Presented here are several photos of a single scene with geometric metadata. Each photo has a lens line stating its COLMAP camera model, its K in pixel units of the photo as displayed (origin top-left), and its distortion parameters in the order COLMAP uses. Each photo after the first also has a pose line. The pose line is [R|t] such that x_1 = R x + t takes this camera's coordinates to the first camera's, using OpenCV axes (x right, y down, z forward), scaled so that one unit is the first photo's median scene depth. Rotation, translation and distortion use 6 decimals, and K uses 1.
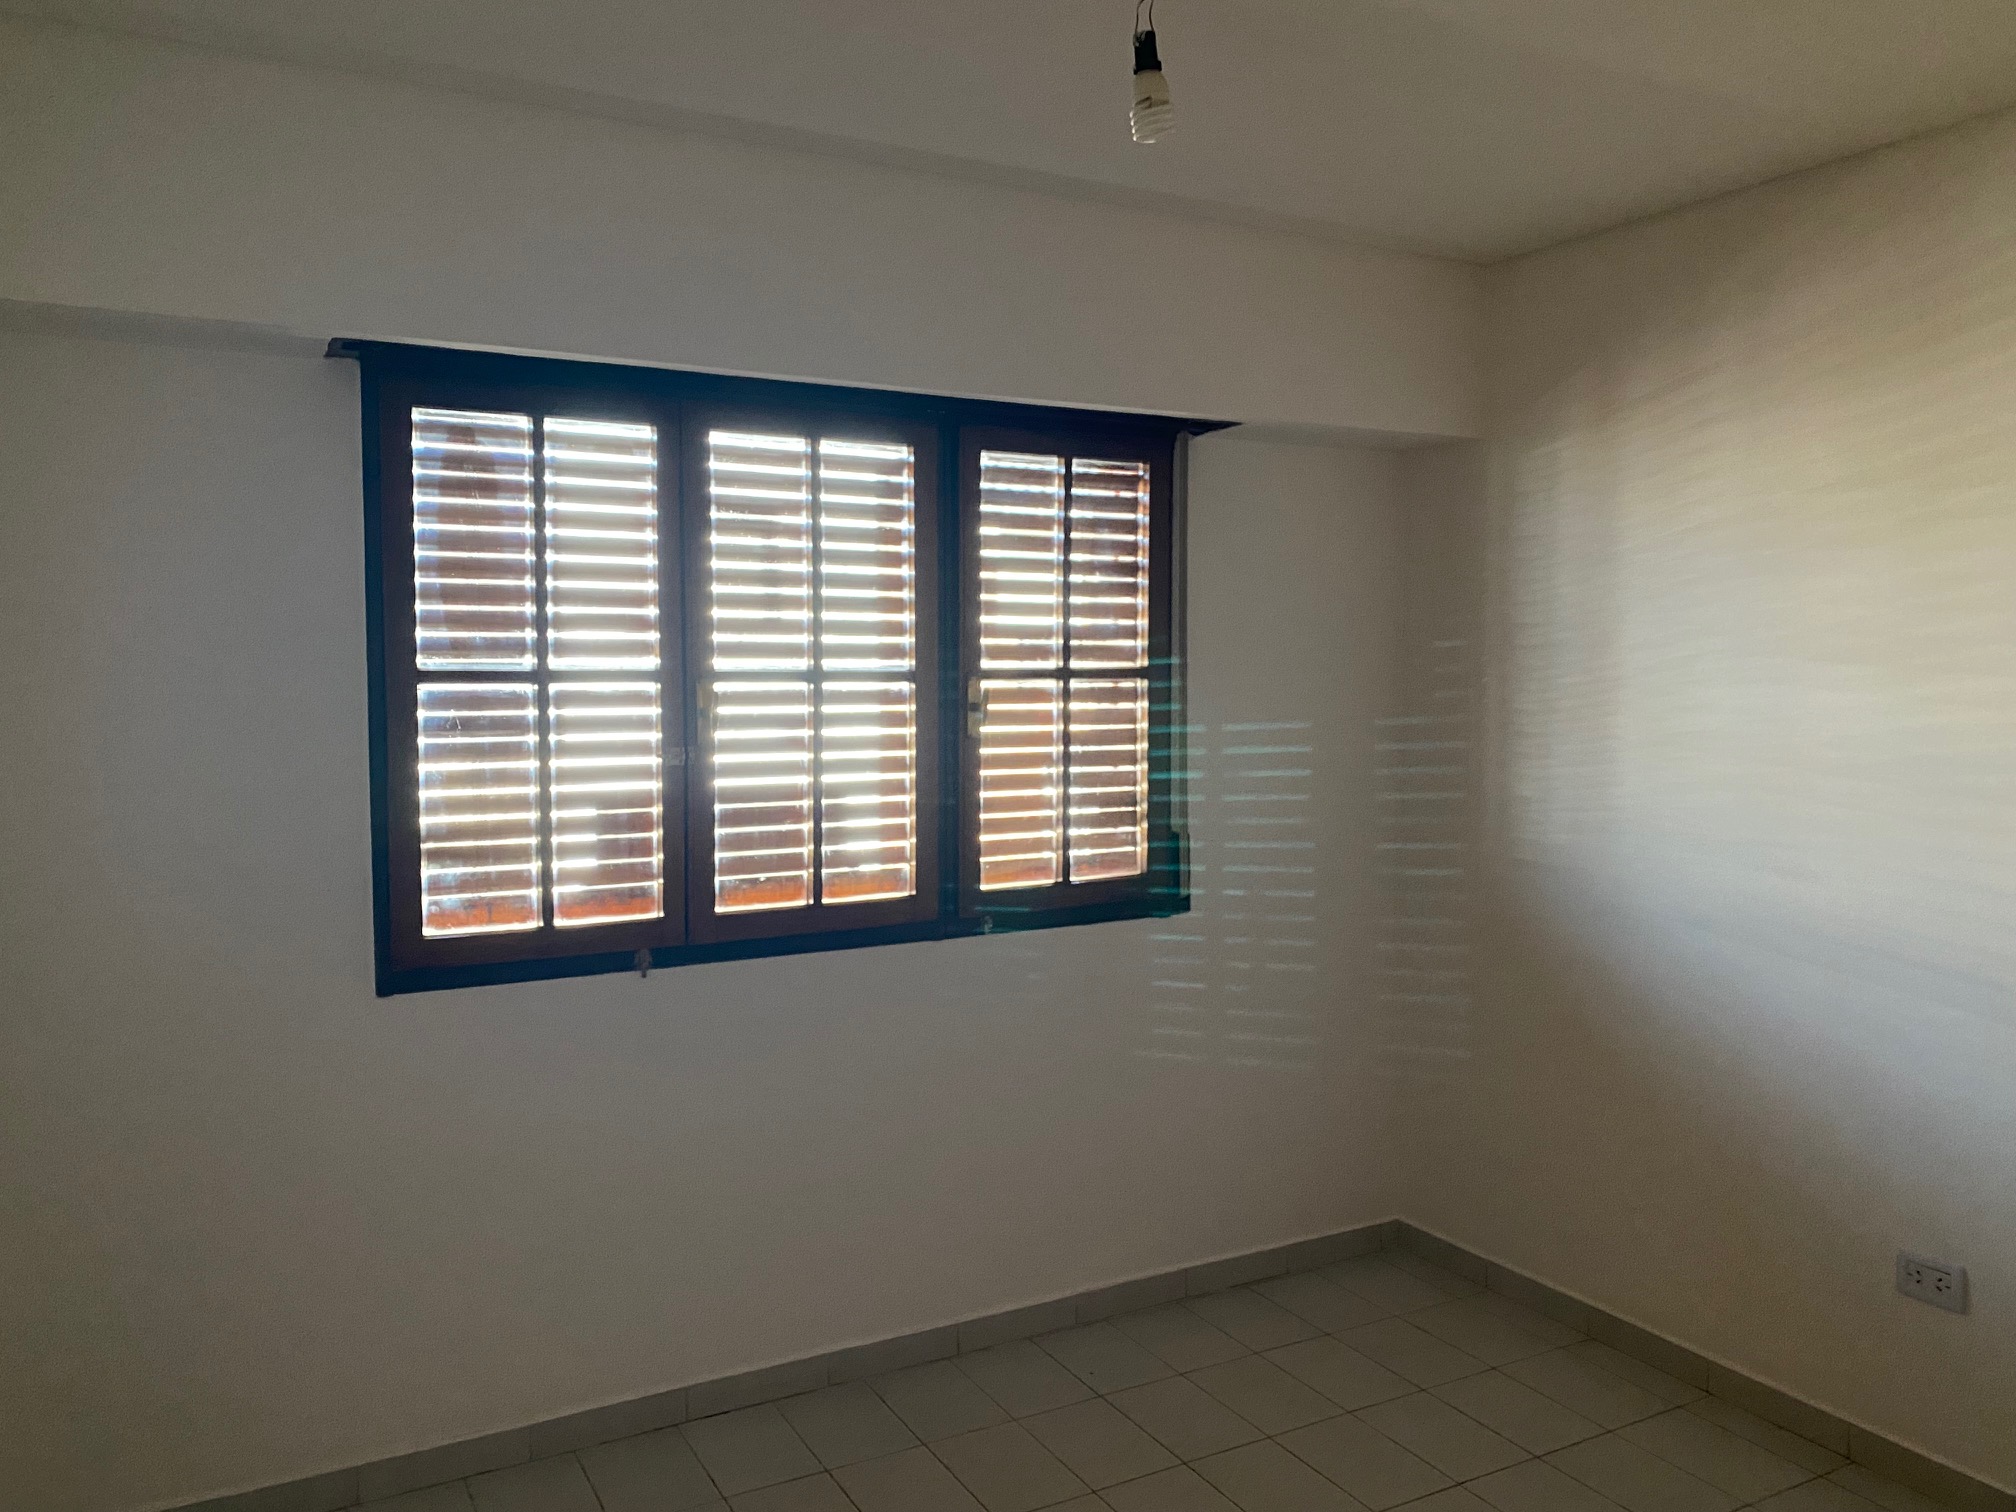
lens RADIAL K [[1546.7, 0, 1021.1], [0, 1546.7, 741.8], [0, 0, 1]] dist [0.055692, -0.097007]
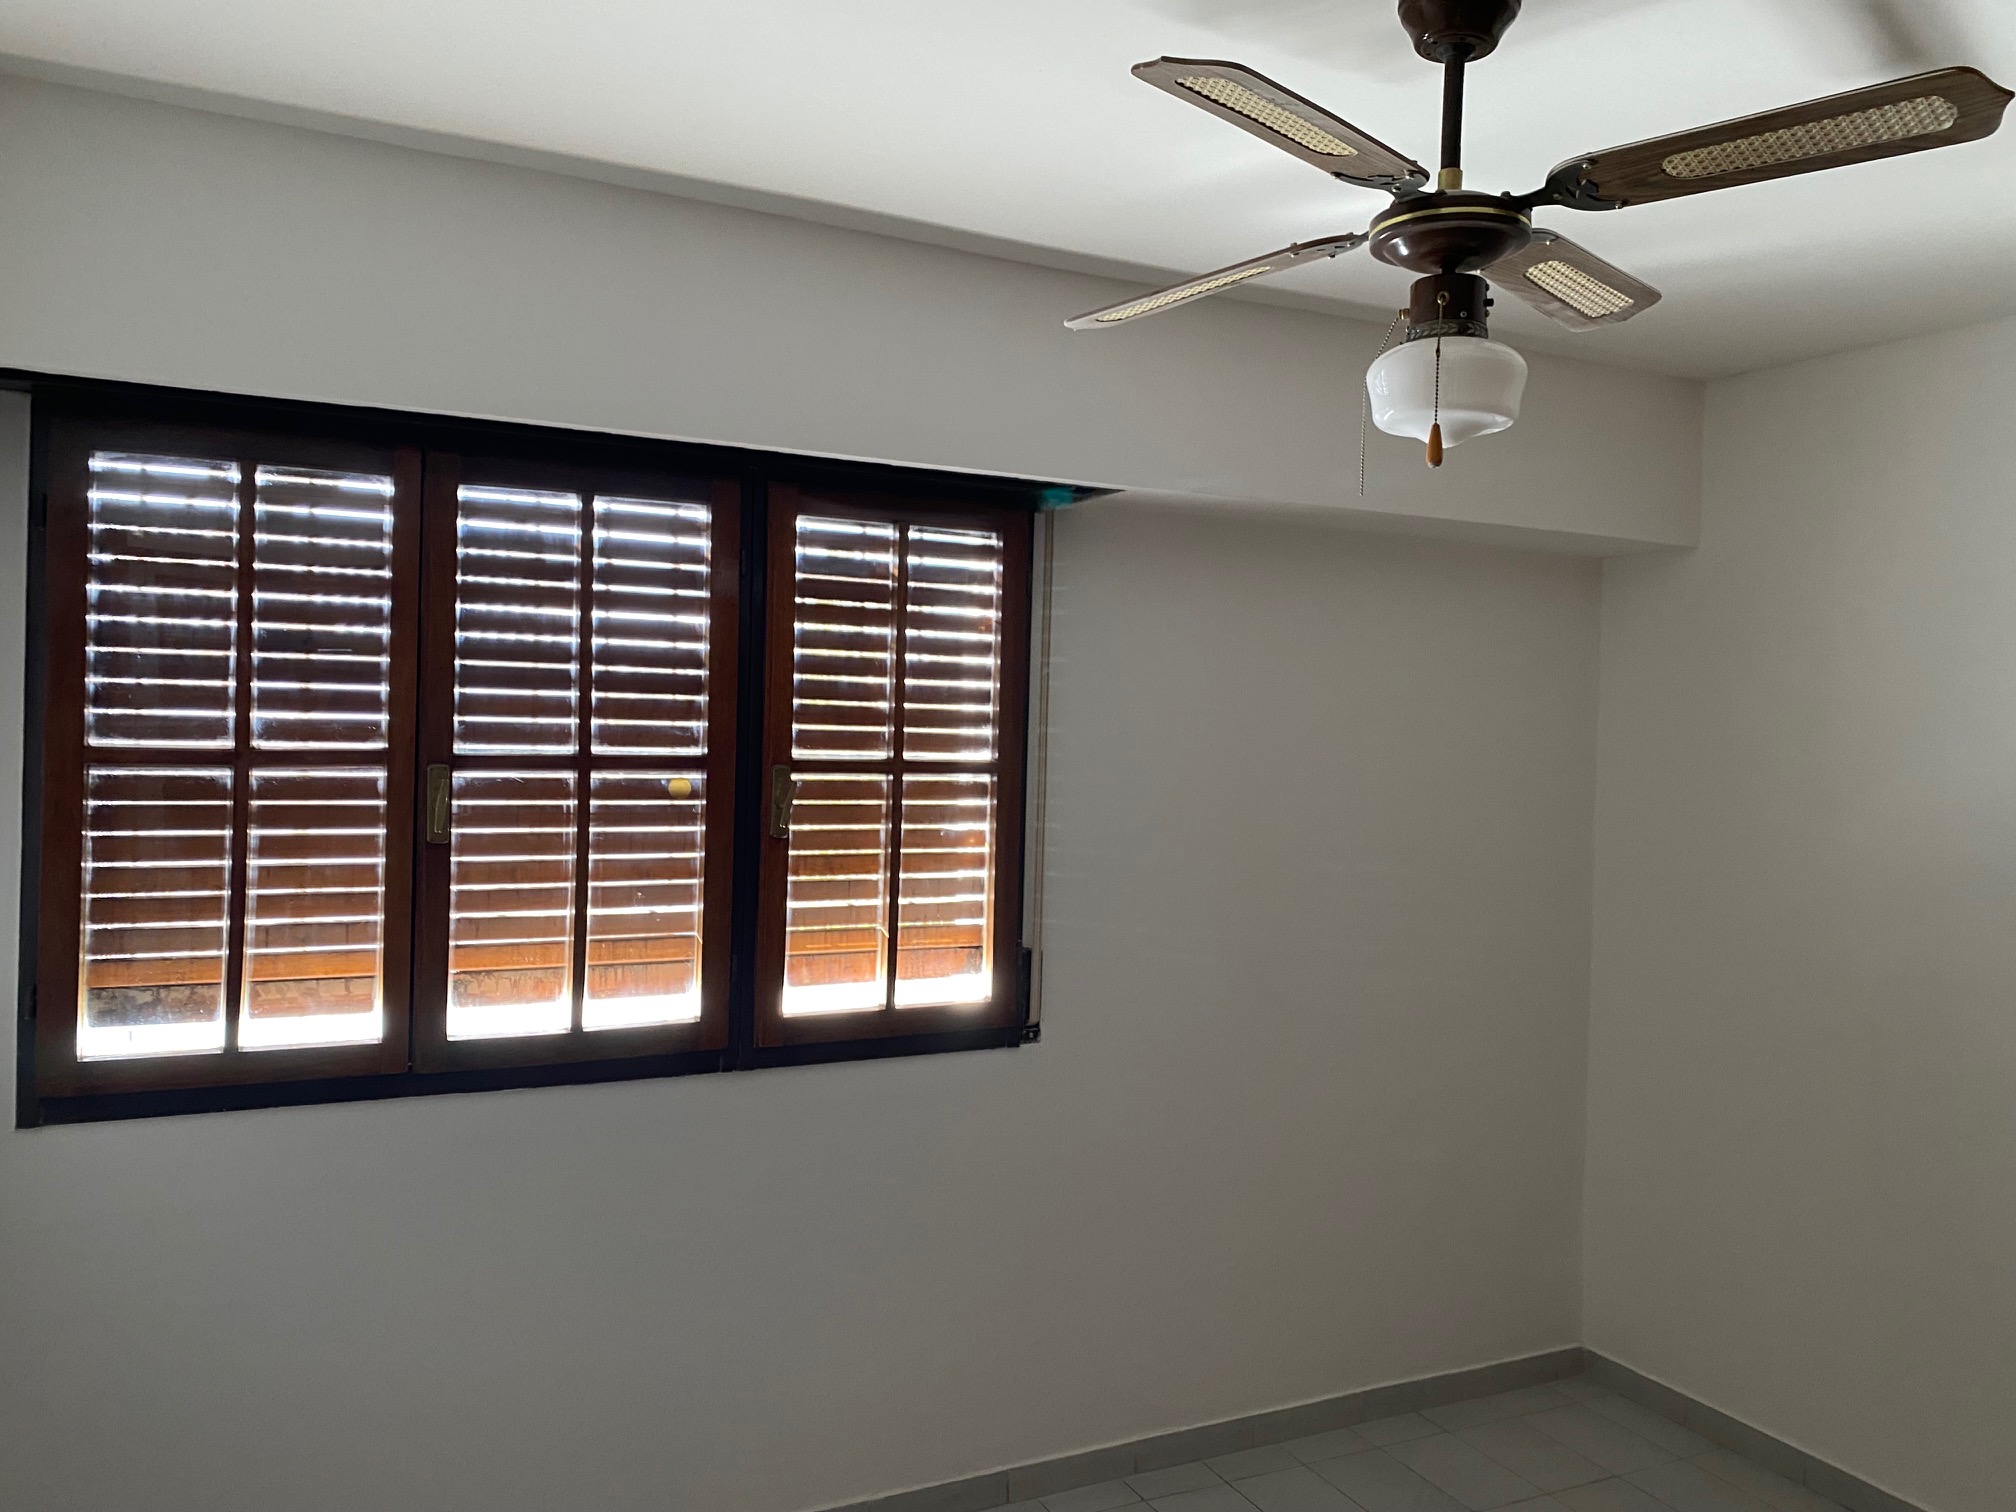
lens RADIAL K [[1535.4, 0, 1189.9], [0, 1535.4, 725.6], [0, 0, 1]] dist [0.103748, -0.169000]
pose [[0.999542, 0.012873, -0.027379, 0.216485], [-0.014805, 0.997325, -0.071585, -0.006384], [0.026385, 0.071957, 0.997059, 0.127901]]
